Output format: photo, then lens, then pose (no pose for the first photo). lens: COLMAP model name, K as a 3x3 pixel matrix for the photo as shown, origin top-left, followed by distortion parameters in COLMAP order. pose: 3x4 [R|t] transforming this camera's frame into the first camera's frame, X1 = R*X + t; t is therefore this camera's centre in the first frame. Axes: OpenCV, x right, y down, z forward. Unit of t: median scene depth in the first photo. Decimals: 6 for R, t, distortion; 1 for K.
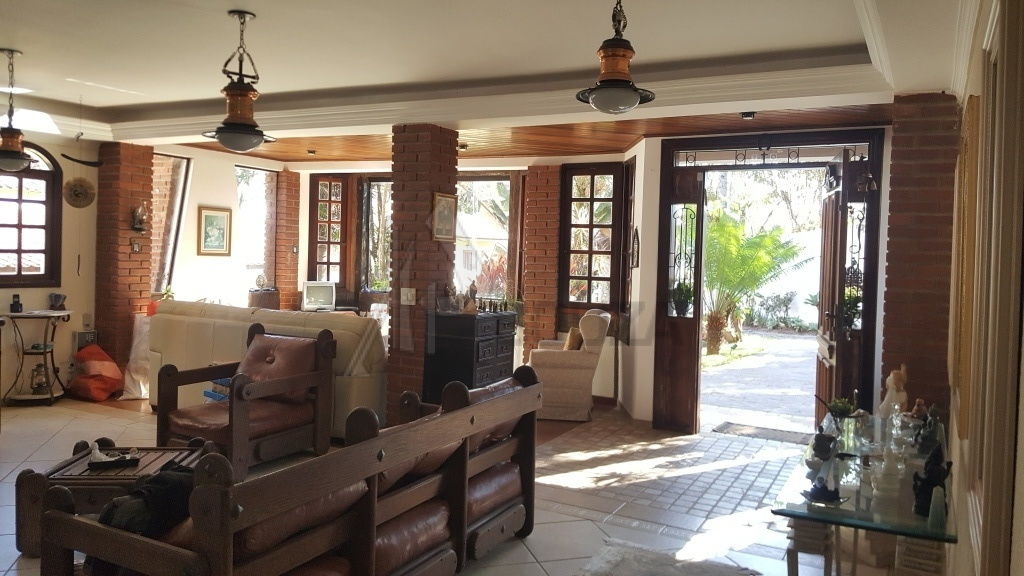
lens RADIAL K [[774.0, 0, 508.3], [0, 774.0, 277.7], [0, 0, 1]] dist [0.093036, -0.140191]
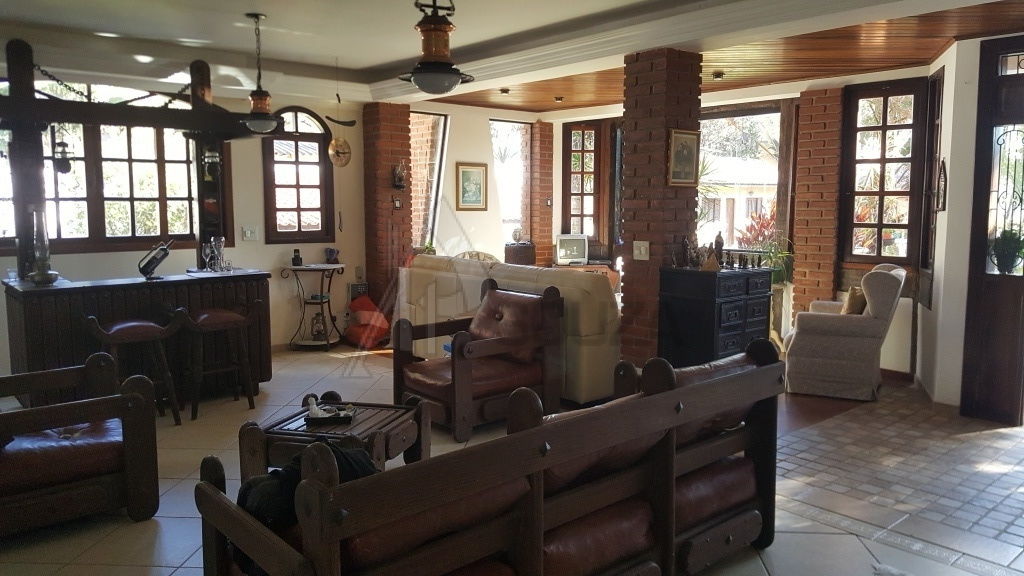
lens RADIAL K [[774.0, 0, 501.6], [0, 774.0, 284.1], [0, 0, 1]] dist [0.093036, -0.140191]
pose [[0.933782, 0.010919, -0.357674, 0.035477], [0.014079, 0.997639, 0.067212, 0.000490], [0.357564, -0.067797, 0.931424, 0.102953]]
